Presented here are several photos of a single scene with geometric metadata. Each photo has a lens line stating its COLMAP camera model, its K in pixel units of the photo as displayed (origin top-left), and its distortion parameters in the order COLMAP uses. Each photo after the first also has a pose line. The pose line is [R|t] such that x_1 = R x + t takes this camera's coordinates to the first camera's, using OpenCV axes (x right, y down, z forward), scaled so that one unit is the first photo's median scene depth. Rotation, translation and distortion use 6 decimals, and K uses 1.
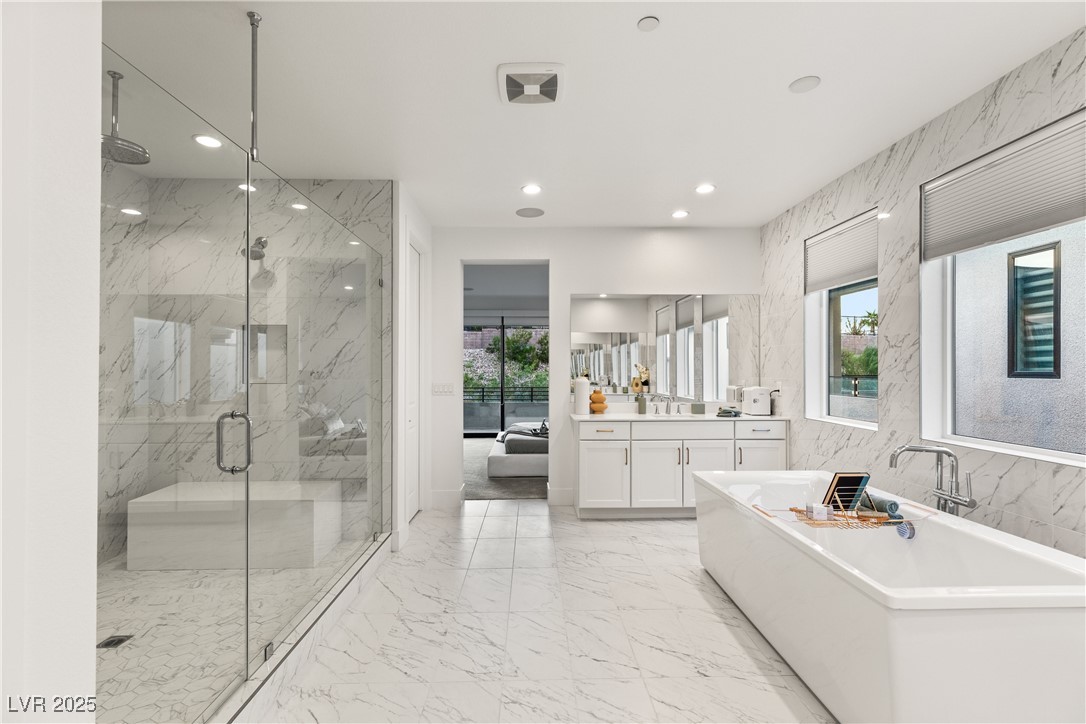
lens RADIAL K [[496.1, 0, 545.4], [0, 496.1, 365.0], [0, 0, 1]] dist [-0.005013, -0.000564]
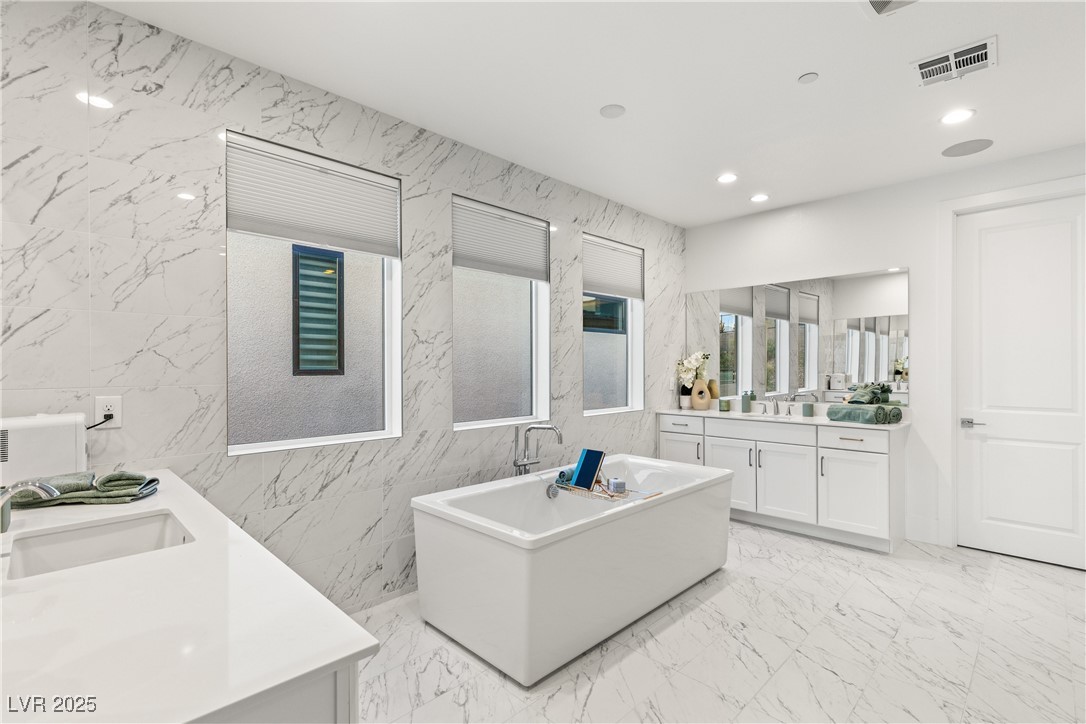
lens RADIAL K [[496.1, 0, 544.1], [0, 496.1, 369.8], [0, 0, 1]] dist [-0.005013, -0.000564]
pose [[-0.683083, -0.000505, 0.730340, -0.140875], [-0.001203, 0.999999, -0.000434, 0.014878], [-0.730339, -0.001175, -0.683083, 1.405897]]
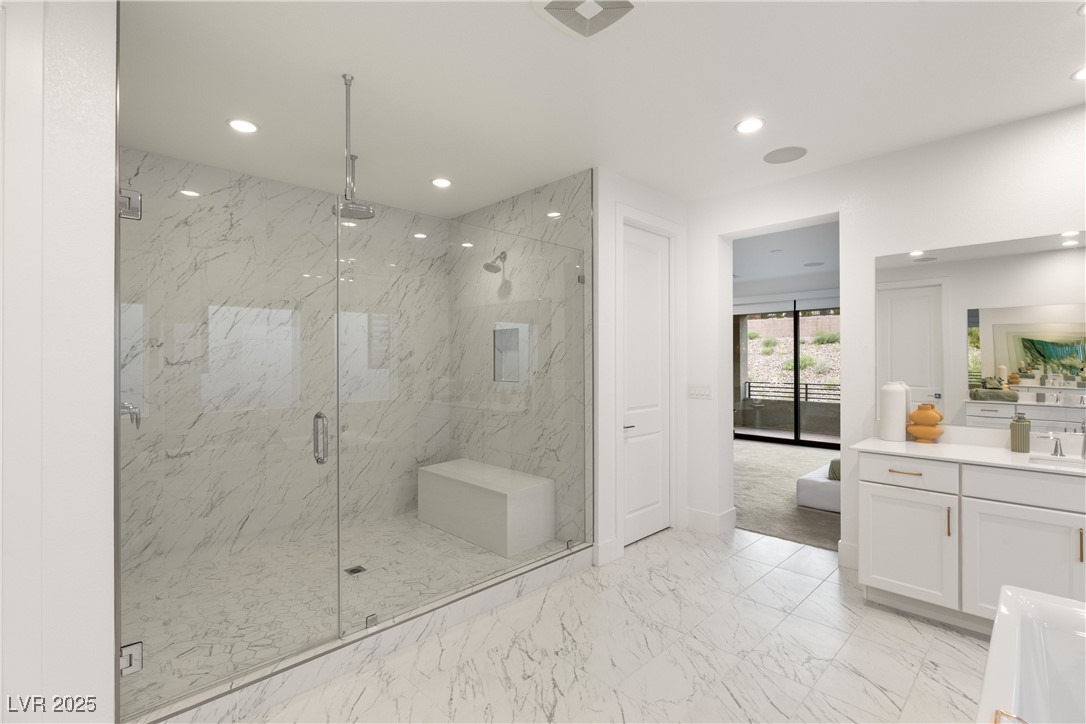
lens RADIAL K [[499.4, 0, 542.8], [0, 499.4, 357.5], [0, 0, 1]] dist [-0.008726, -0.001075]
pose [[0.675358, -0.004799, -0.737474, 0.358638], [0.007902, 0.999969, 0.000729, -0.019089], [0.737448, -0.006320, 0.675375, 0.327930]]
